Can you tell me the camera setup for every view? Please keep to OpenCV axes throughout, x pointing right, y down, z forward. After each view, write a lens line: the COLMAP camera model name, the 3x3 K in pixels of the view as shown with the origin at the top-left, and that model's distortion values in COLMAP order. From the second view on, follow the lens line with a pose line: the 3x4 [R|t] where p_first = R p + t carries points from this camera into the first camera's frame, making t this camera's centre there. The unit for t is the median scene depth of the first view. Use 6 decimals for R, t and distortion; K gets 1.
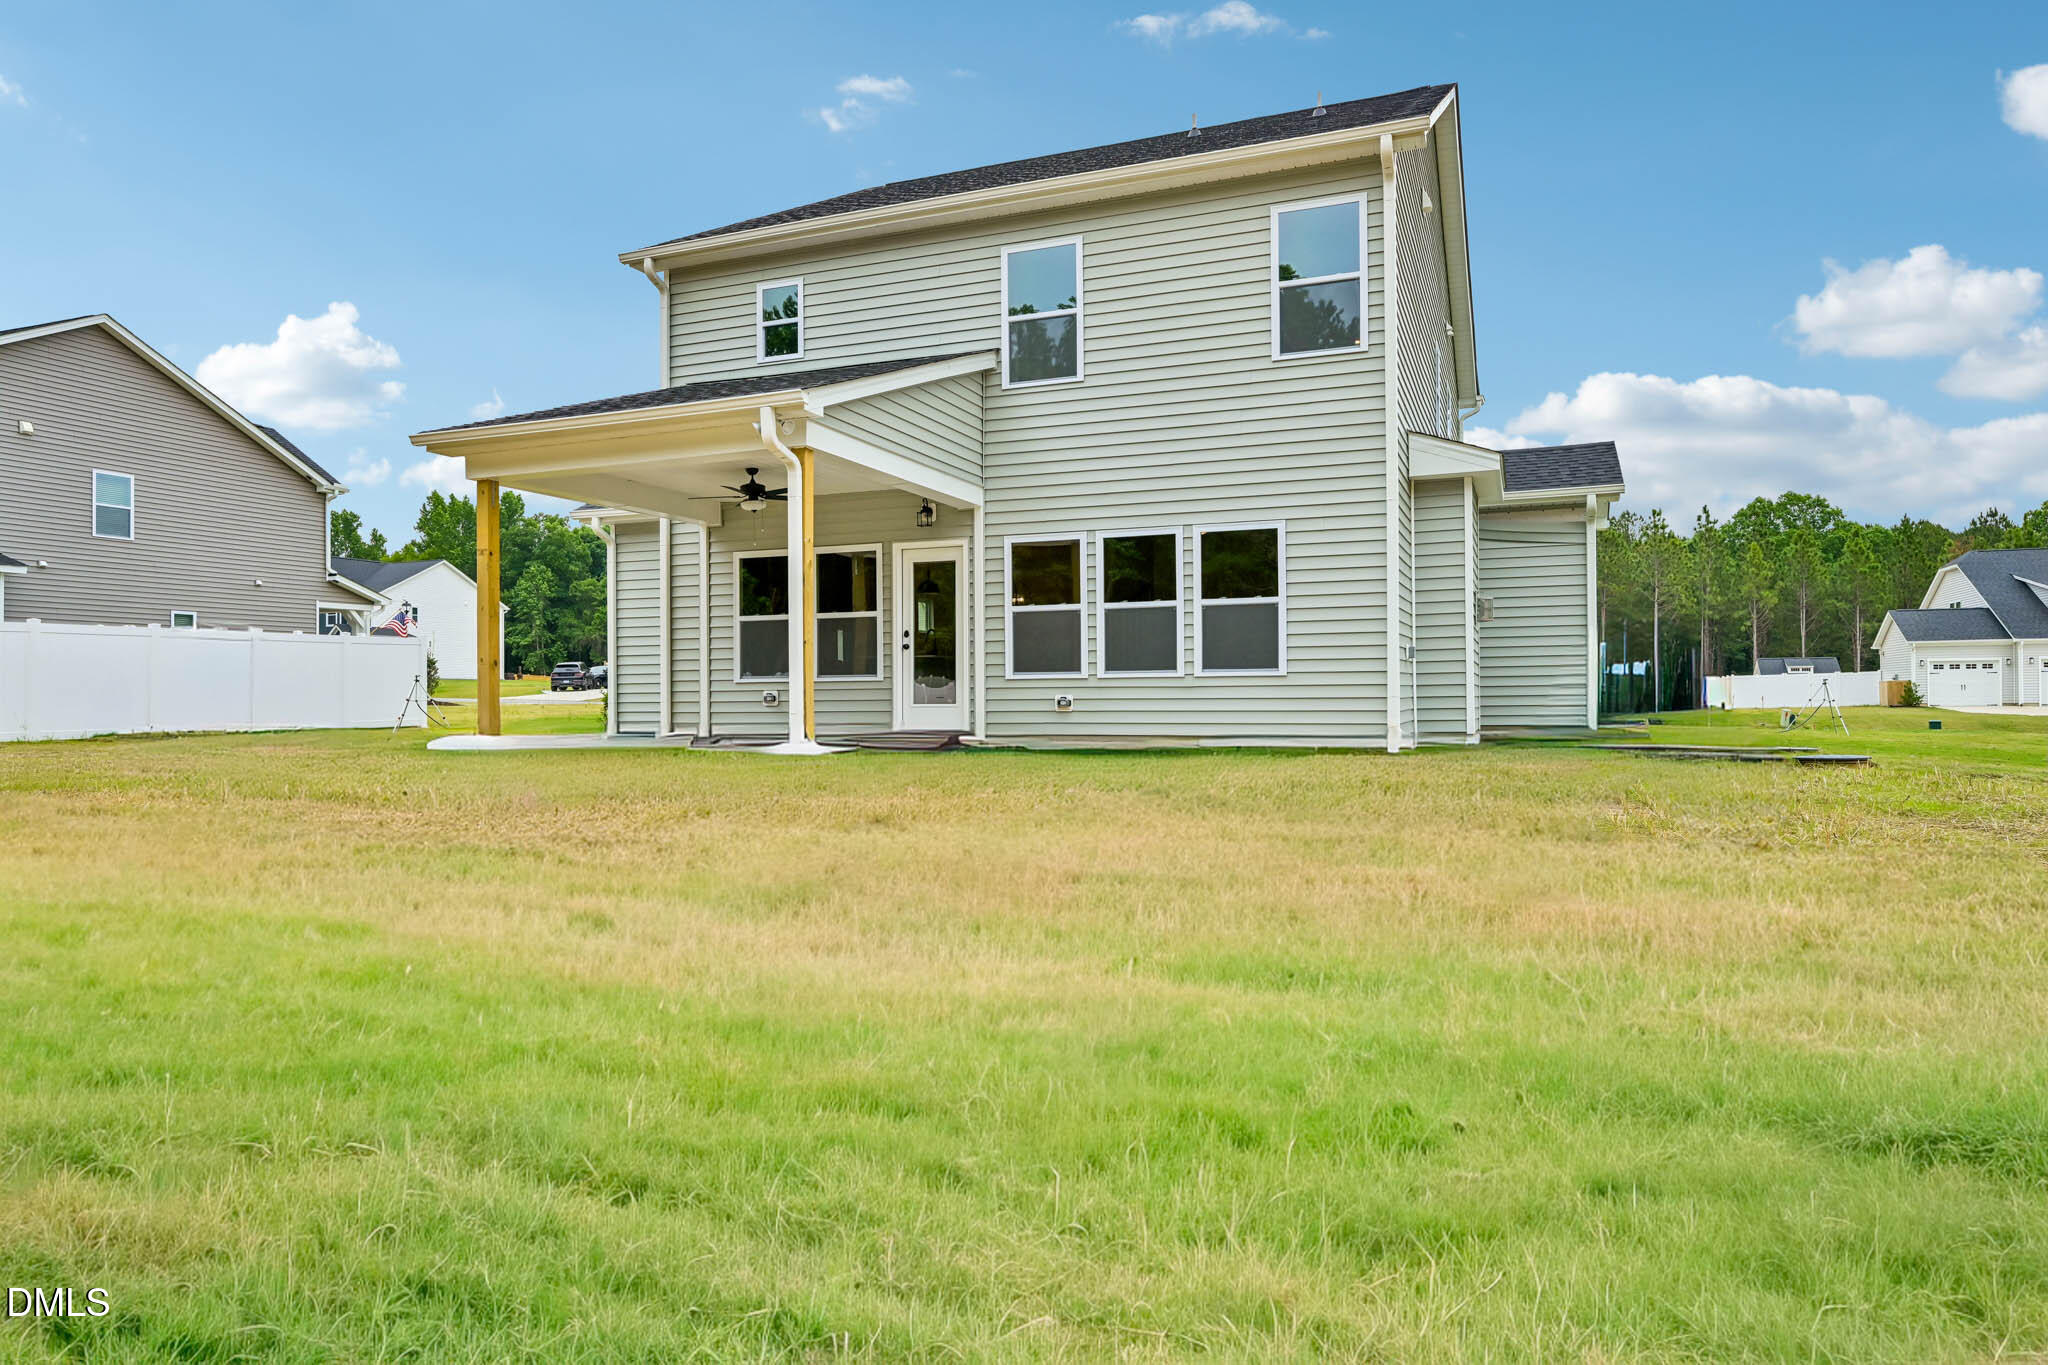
lens RADIAL K [[1216.5, 0, 1024.0], [0, 1216.5, 682.5], [0, 0, 1]] dist [-0.000064, -0.000560]
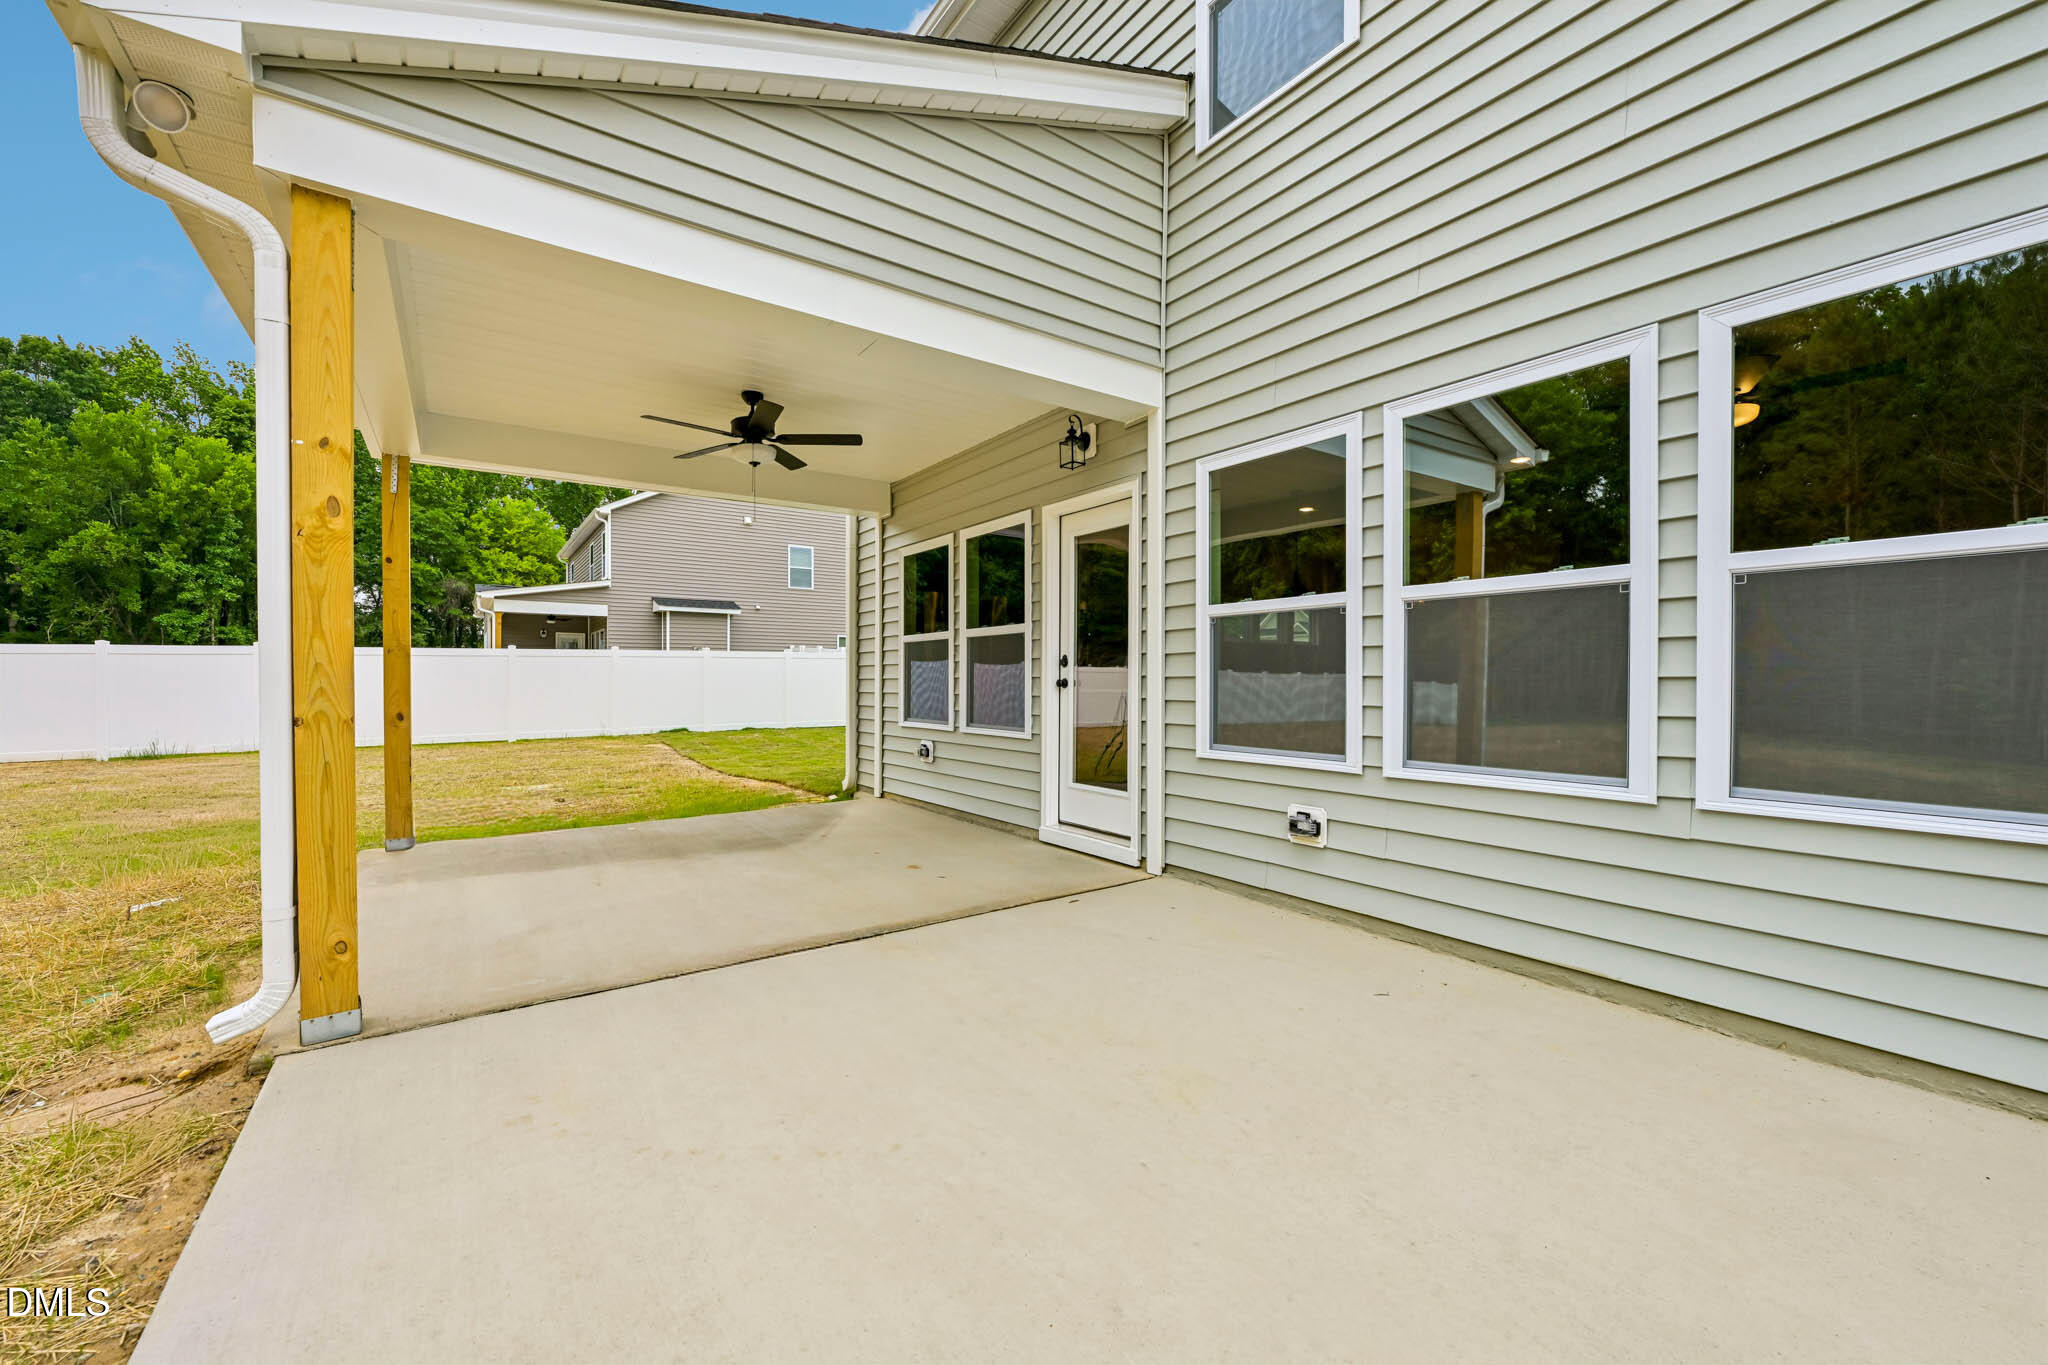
lens RADIAL K [[809.9, 0, 1019.0], [0, 809.9, 686.8], [0, 0, 1]] dist [0.001140, -0.000219]
pose [[0.832541, 0.013403, -0.553801, 0.104085], [-0.003041, 0.999803, 0.019625, -0.036680], [0.553955, -0.014654, 0.832418, 0.692726]]
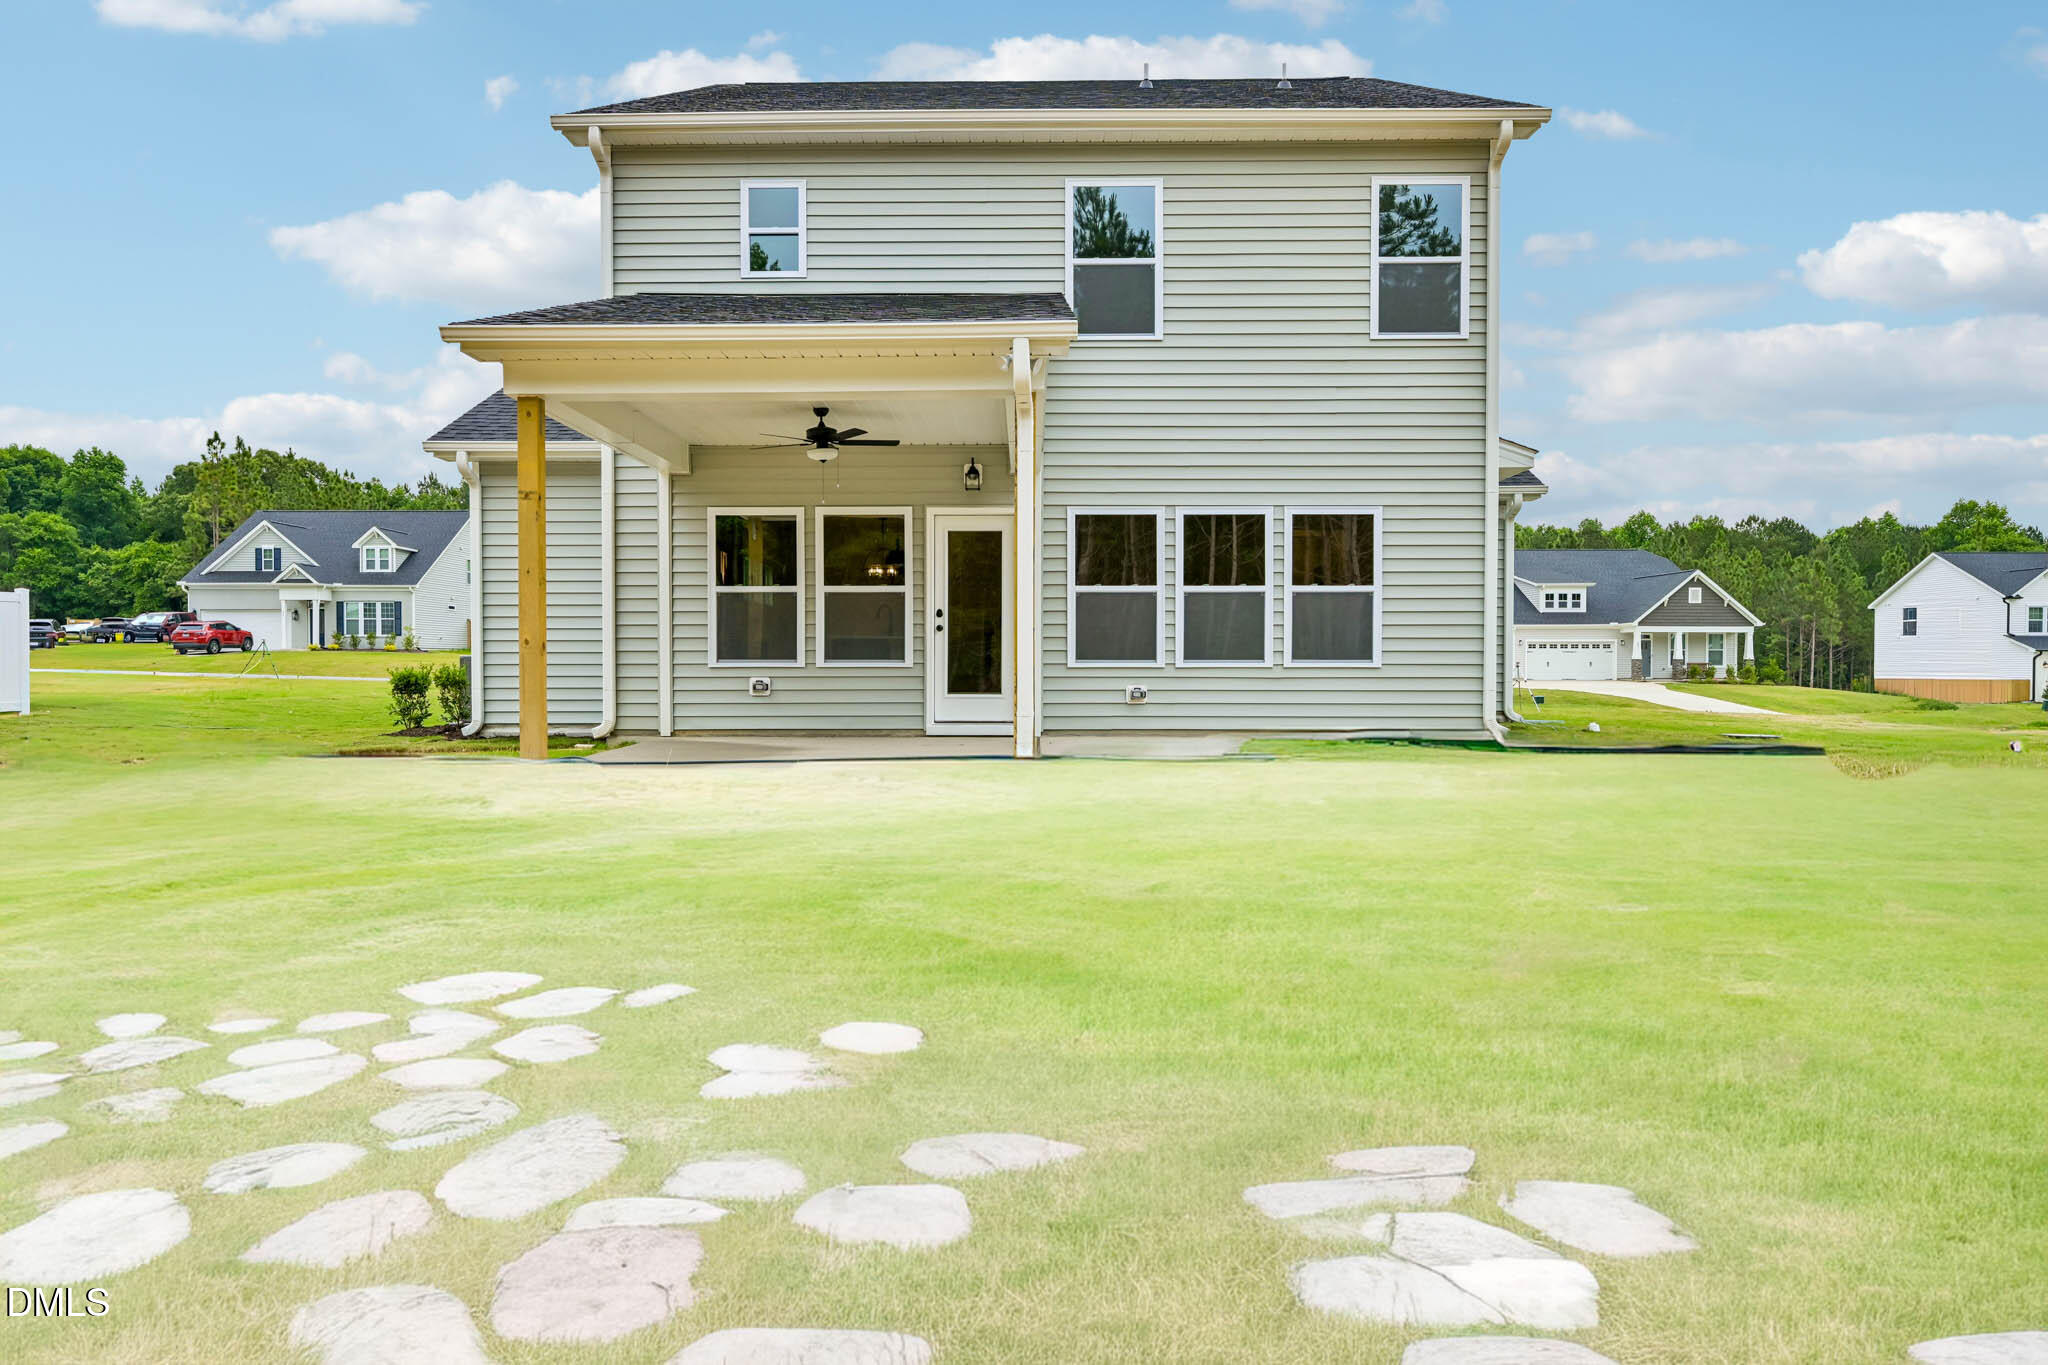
lens RADIAL K [[1216.5, 0, 1024.0], [0, 1216.5, 682.5], [0, 0, 1]] dist [-0.000064, -0.000560]
pose [[0.937628, 0.001138, 0.347638, -0.355235], [-0.010558, 0.999627, 0.025203, -0.013758], [-0.347480, -0.027302, 0.937290, 0.173435]]
